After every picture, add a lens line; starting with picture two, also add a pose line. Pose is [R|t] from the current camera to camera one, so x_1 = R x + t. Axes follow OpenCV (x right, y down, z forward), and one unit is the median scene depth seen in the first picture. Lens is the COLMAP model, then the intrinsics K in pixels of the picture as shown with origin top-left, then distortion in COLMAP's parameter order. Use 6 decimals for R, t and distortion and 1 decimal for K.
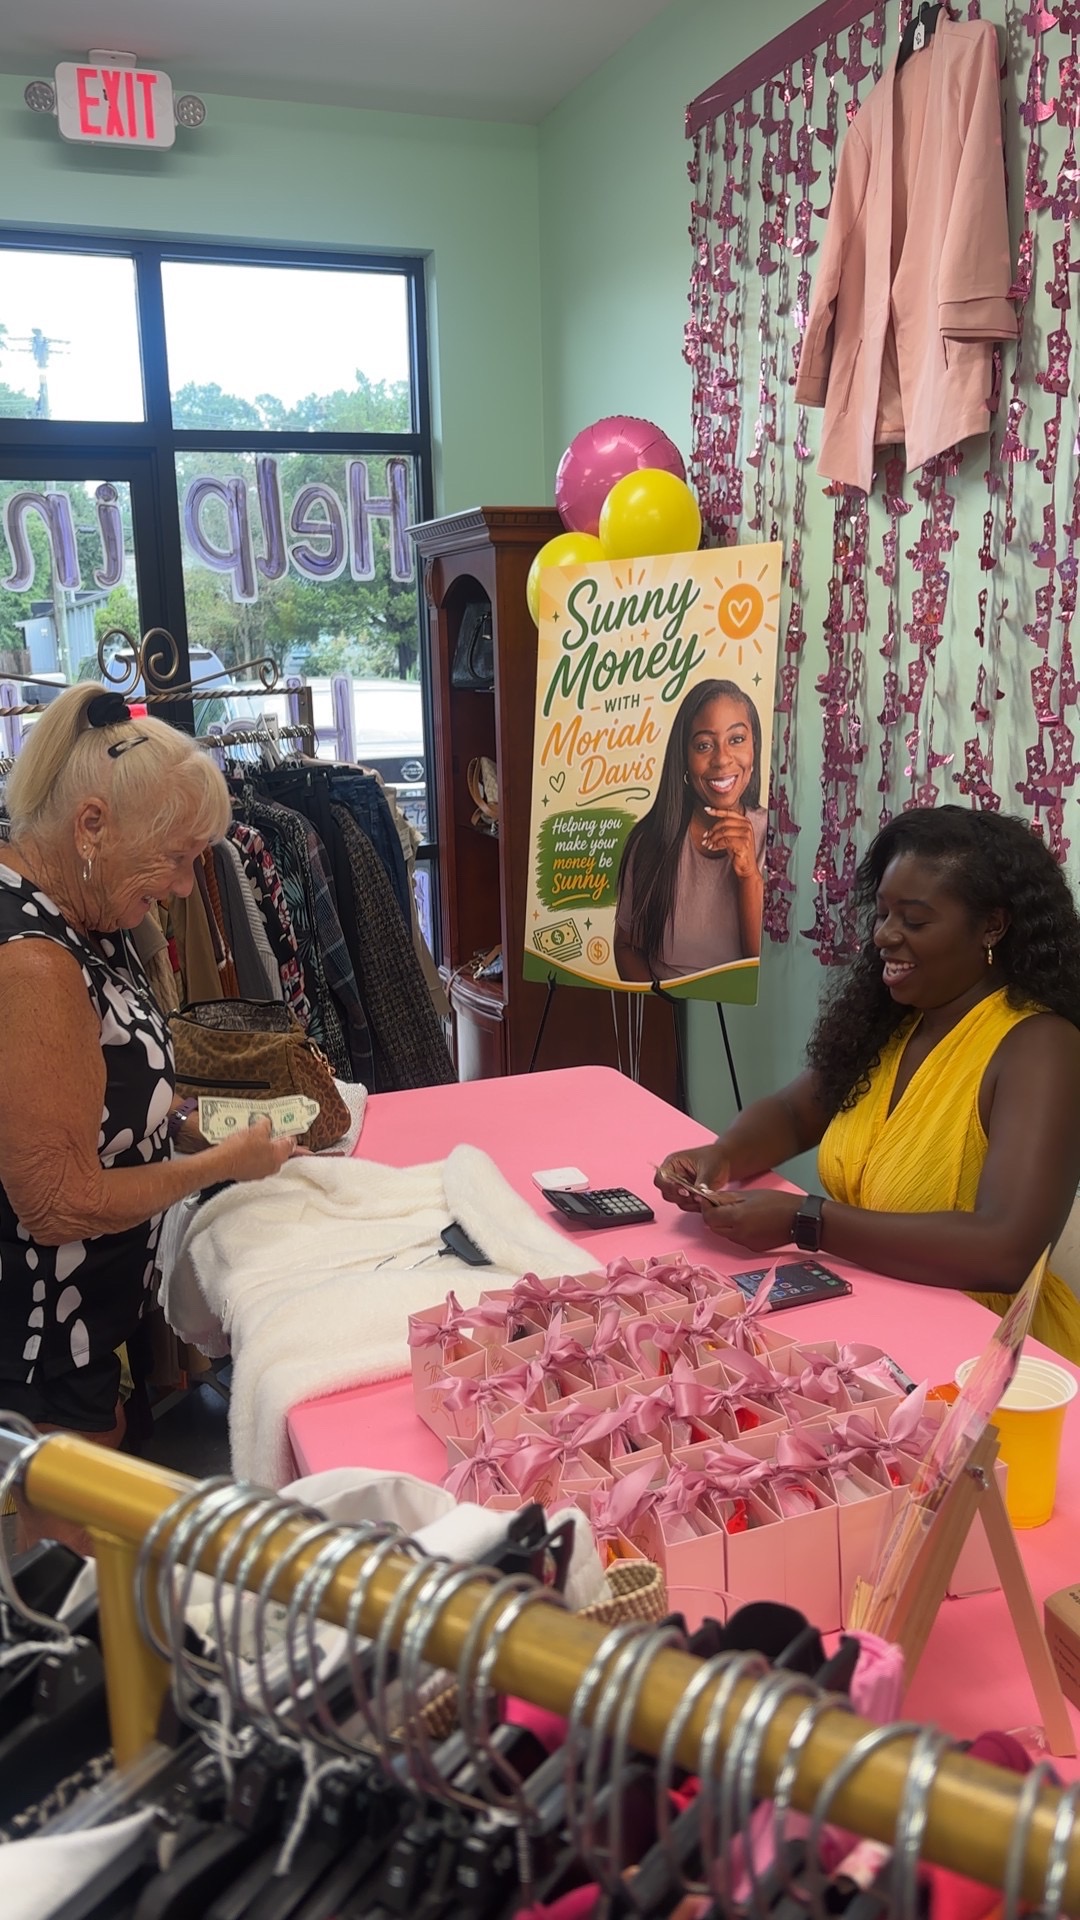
lens RADIAL K [[1495.9, 0, 535.5], [0, 1495.9, 979.6], [0, 0, 1]] dist [-0.045069, 0.022474]
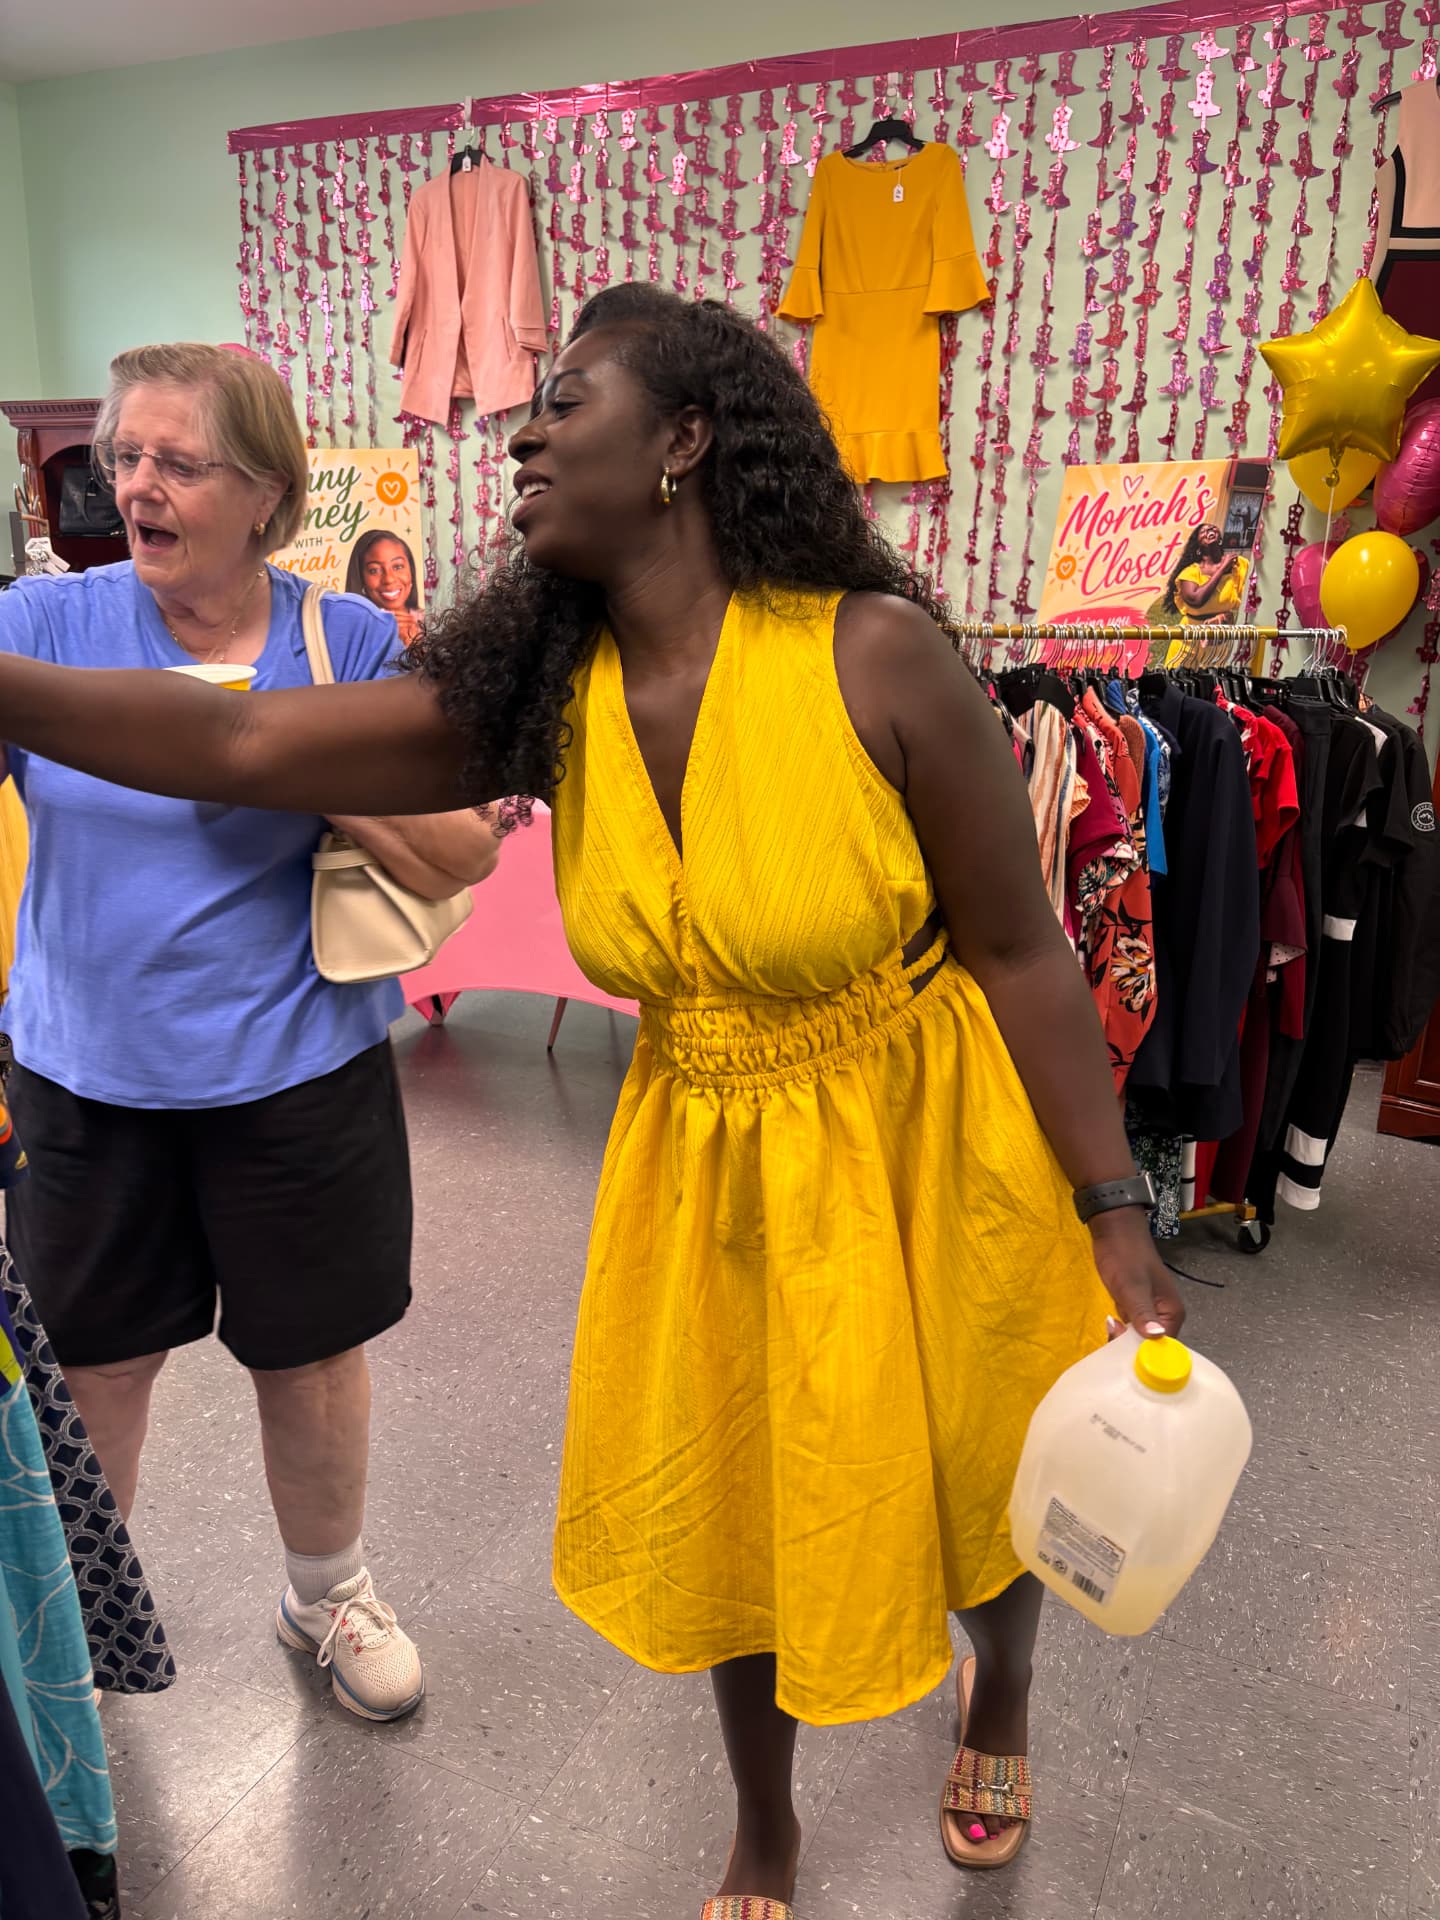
lens RADIAL K [[1415.6, 0, 712.7], [0, 1415.6, 942.6], [0, 0, 1]] dist [-0.007929, -0.004703]
pose [[0.697409, -0.129406, 0.704894, -0.750638], [0.109857, 0.991242, 0.073284, 0.169068], [-0.708204, 0.026329, 0.705517, -0.332141]]
